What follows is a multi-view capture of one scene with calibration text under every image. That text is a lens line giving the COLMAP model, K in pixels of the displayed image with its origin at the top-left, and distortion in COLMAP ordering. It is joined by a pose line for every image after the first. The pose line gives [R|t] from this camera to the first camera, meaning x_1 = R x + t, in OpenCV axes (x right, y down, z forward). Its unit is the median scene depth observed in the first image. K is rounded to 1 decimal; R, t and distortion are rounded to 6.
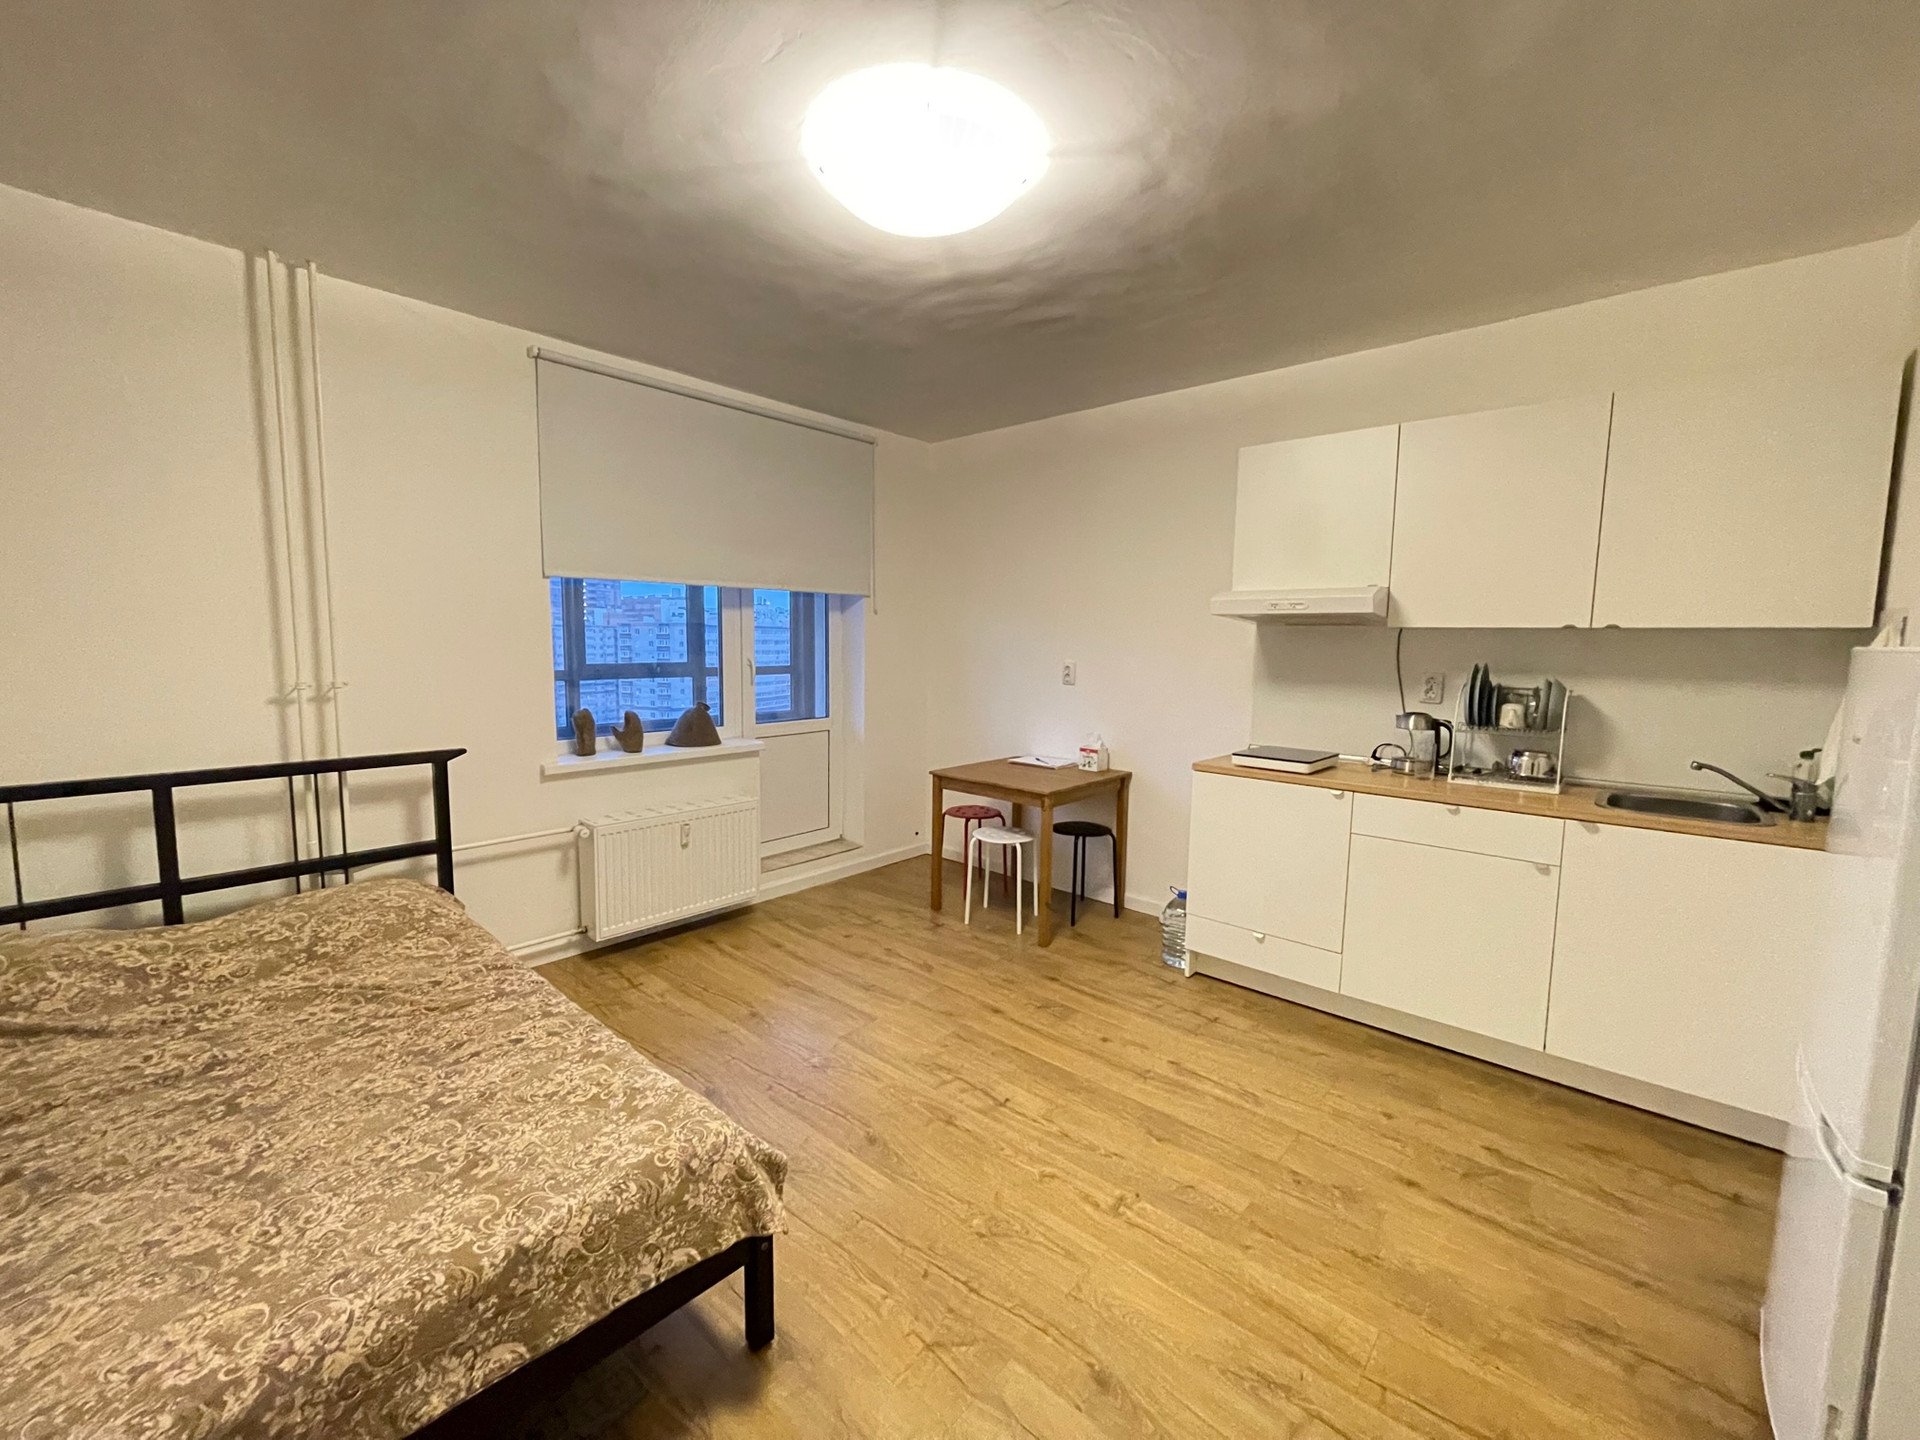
lens RADIAL K [[778.3, 0, 949.3], [0, 778.3, 714.6], [0, 0, 1]] dist [-0.000308, -0.000427]
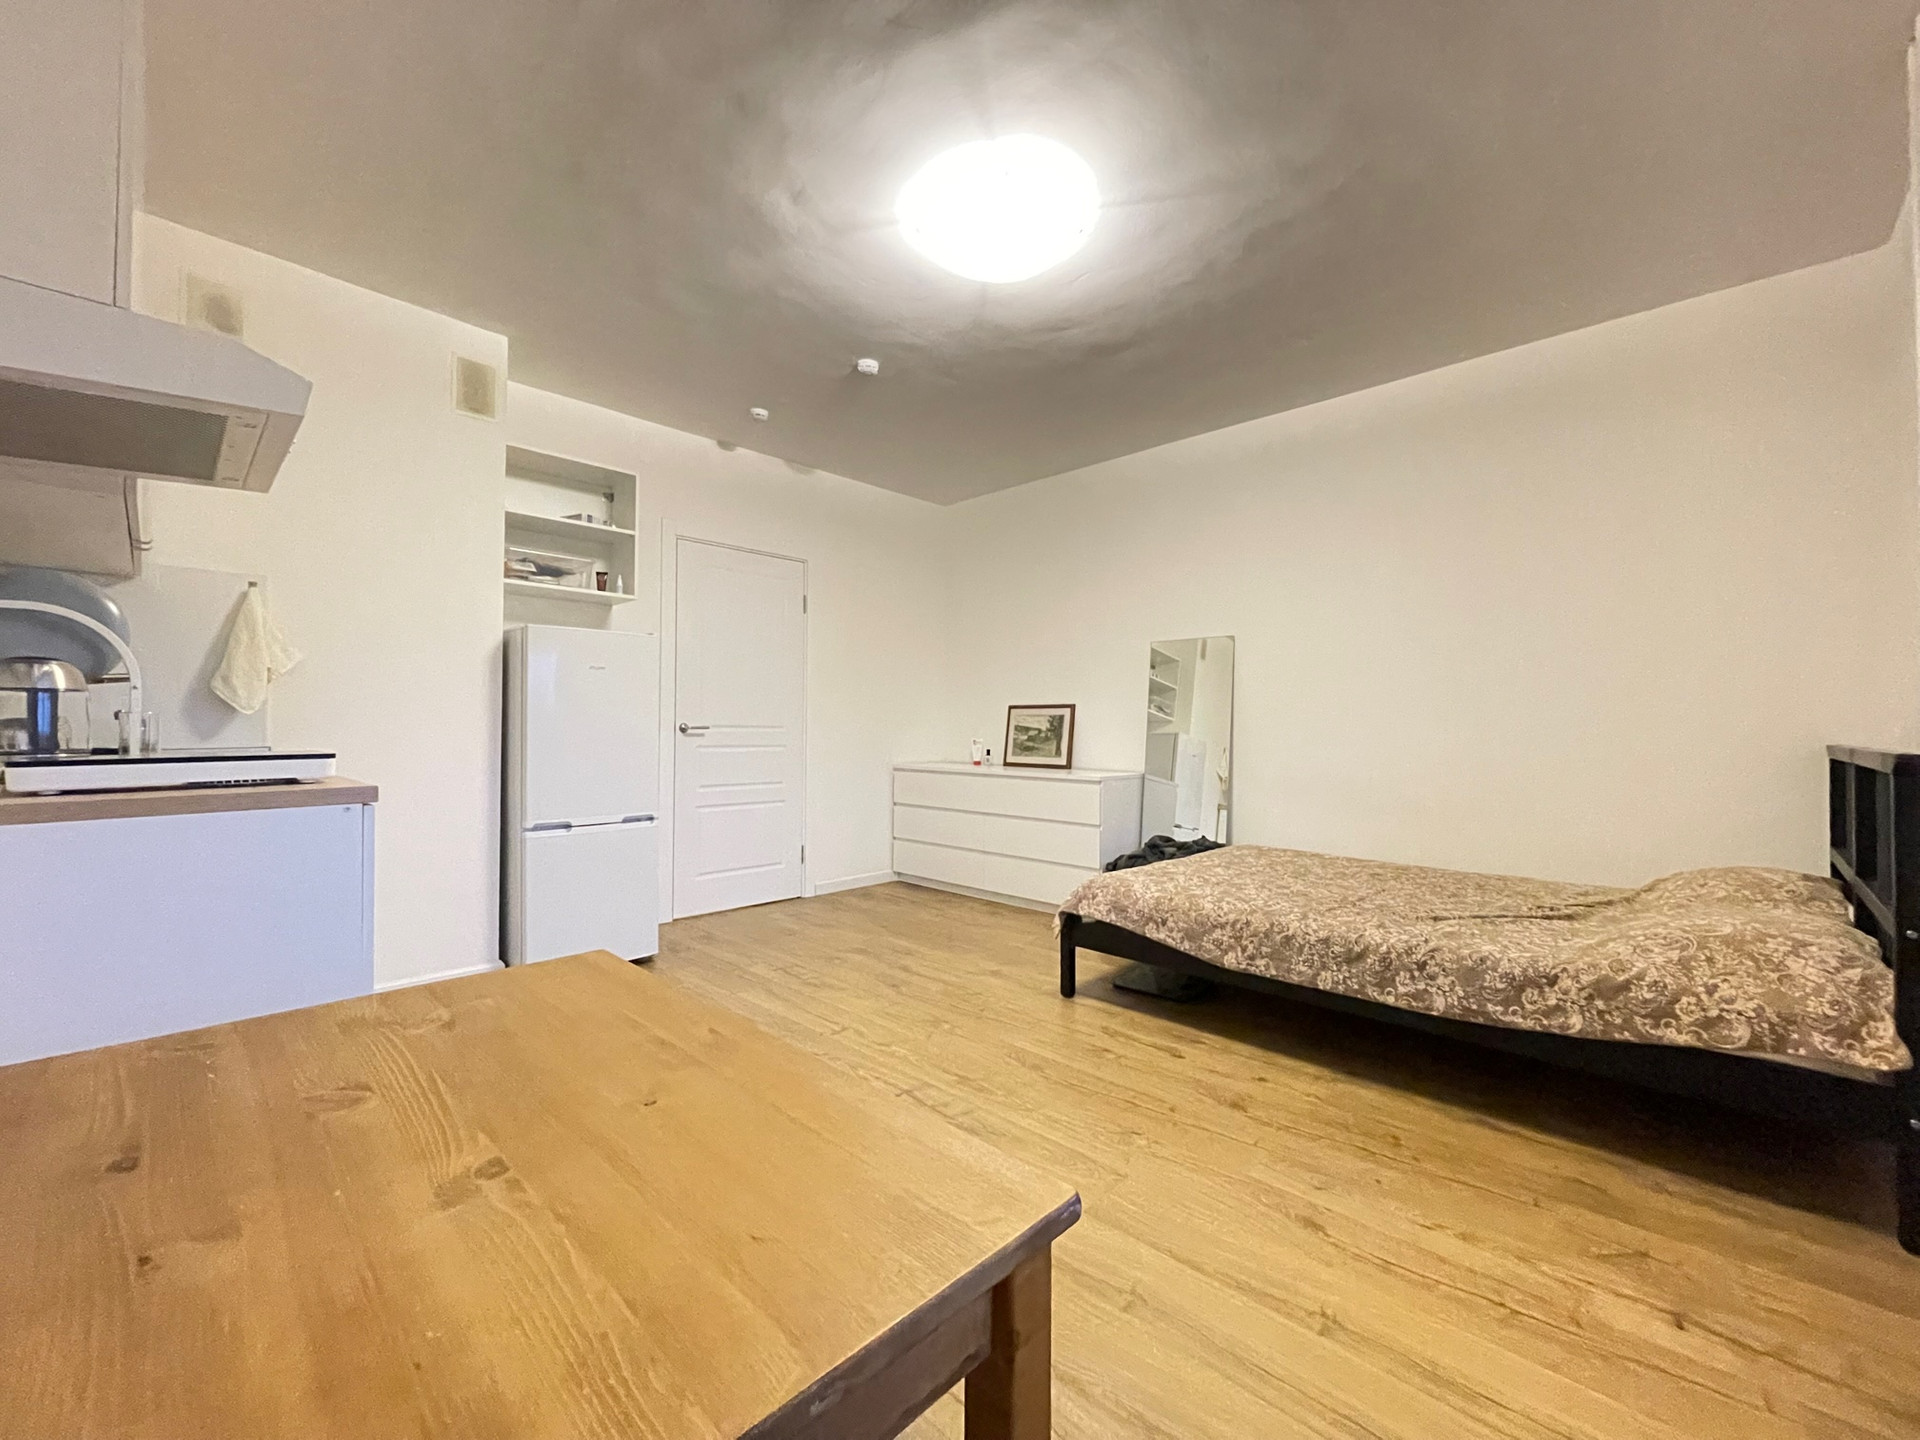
lens RADIAL K [[778.3, 0, 949.3], [0, 778.3, 714.6], [0, 0, 1]] dist [-0.000308, -0.000427]
pose [[-0.998796, -0.017914, 0.045673, -0.014325], [-0.014007, 0.996328, 0.084464, -0.015760], [-0.047018, 0.083723, -0.995379, 1.497543]]
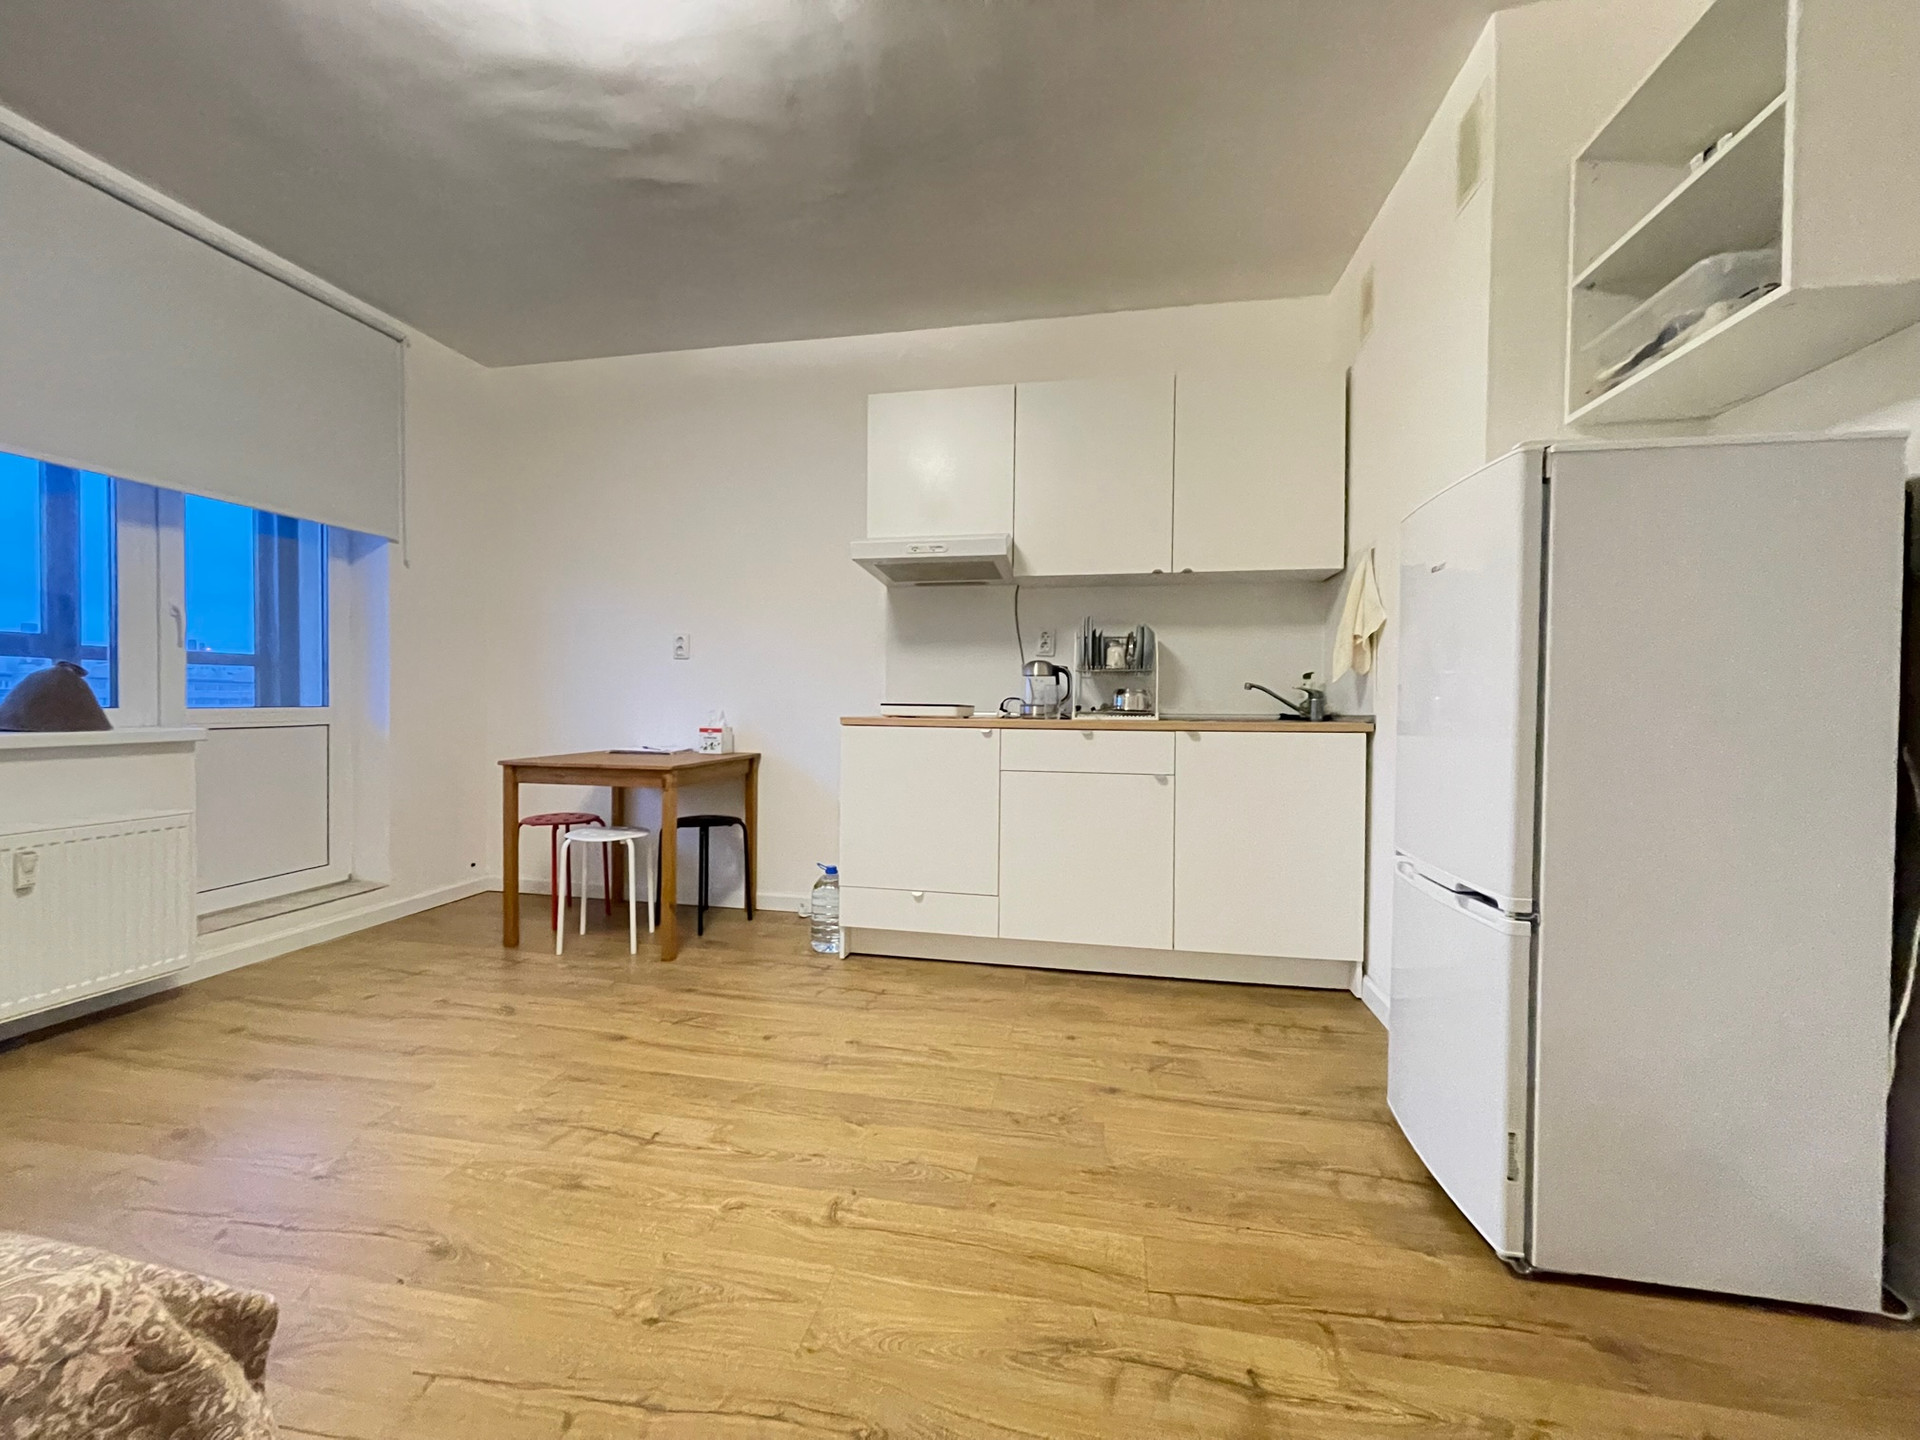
lens RADIAL K [[778.3, 0, 949.3], [0, 778.3, 714.6], [0, 0, 1]] dist [-0.000308, -0.000427]
pose [[0.860837, -0.014327, 0.508678, -0.043900], [0.052126, 0.996828, -0.060138, 0.130865], [-0.506203, 0.078284, 0.858854, 0.166496]]
